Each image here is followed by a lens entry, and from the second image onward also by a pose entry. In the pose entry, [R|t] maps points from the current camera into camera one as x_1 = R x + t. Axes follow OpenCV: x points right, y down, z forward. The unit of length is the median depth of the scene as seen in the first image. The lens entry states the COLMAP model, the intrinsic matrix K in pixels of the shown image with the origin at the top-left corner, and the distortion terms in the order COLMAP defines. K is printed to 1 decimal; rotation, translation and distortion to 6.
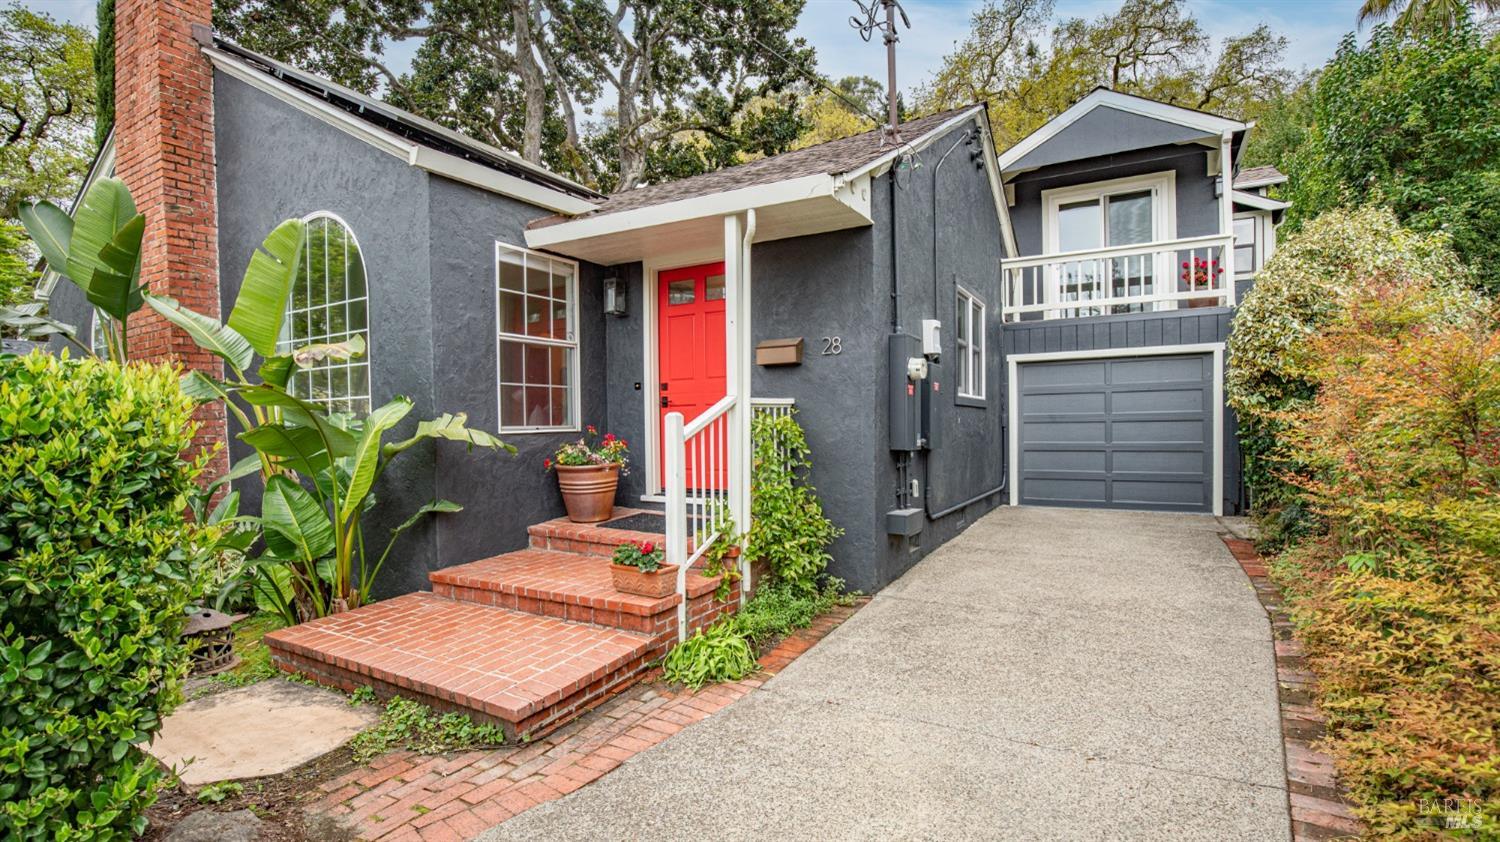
lens RADIAL K [[674.3, 0, 748.4], [0, 674.3, 417.9], [0, 0, 1]] dist [-0.003445, -0.000031]
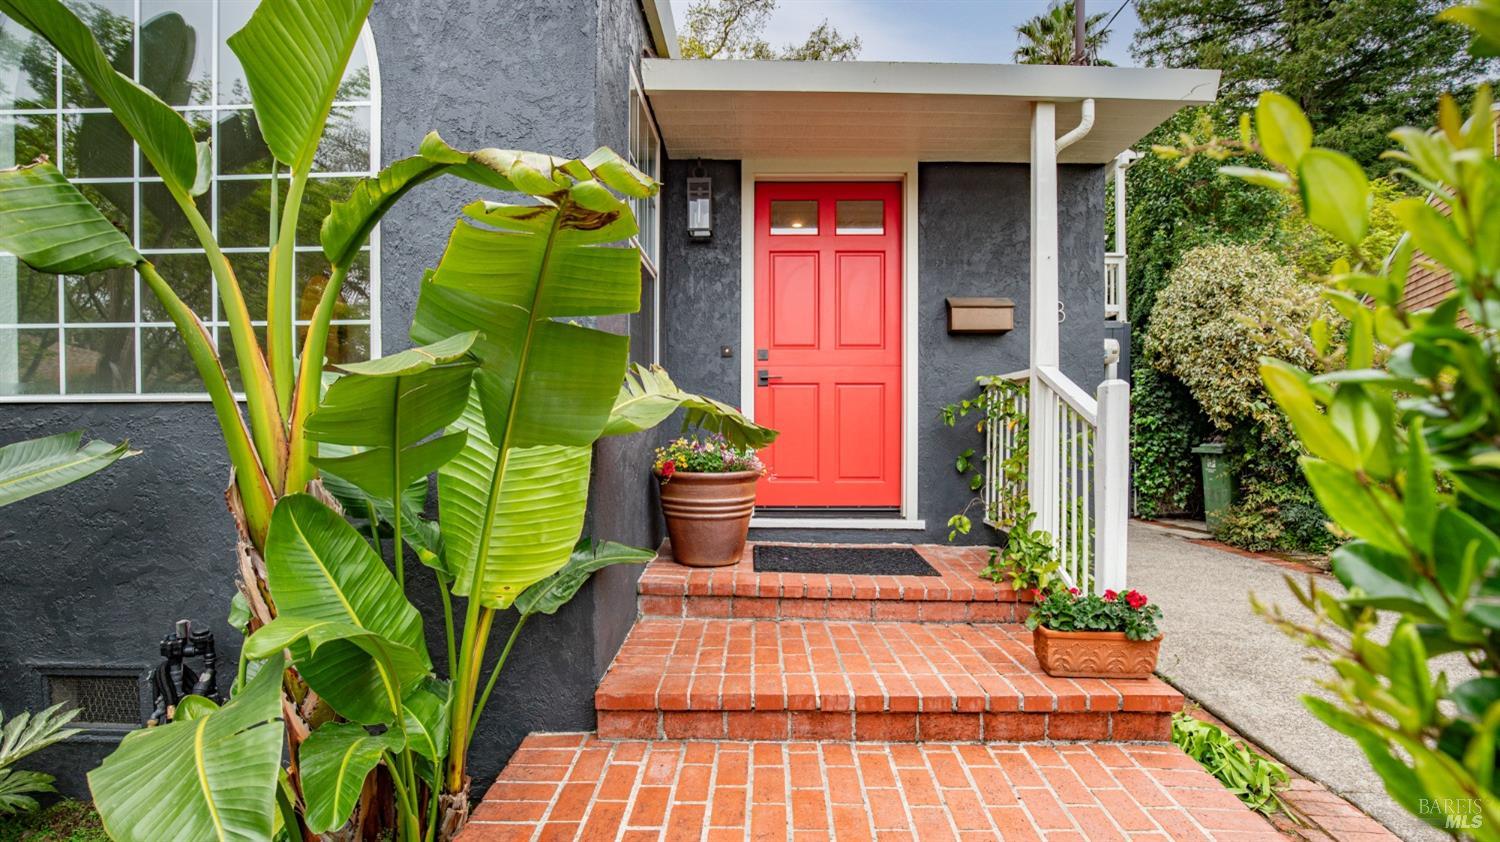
lens RADIAL K [[726.4, 0, 750.6], [0, 726.4, 431.5], [0, 0, 1]] dist [0.001256, -0.000001]
pose [[0.869968, 0.019632, 0.492717, -0.573479], [-0.019300, 0.999797, -0.005758, 0.039447], [-0.492731, -0.004500, 0.870170, 0.445942]]
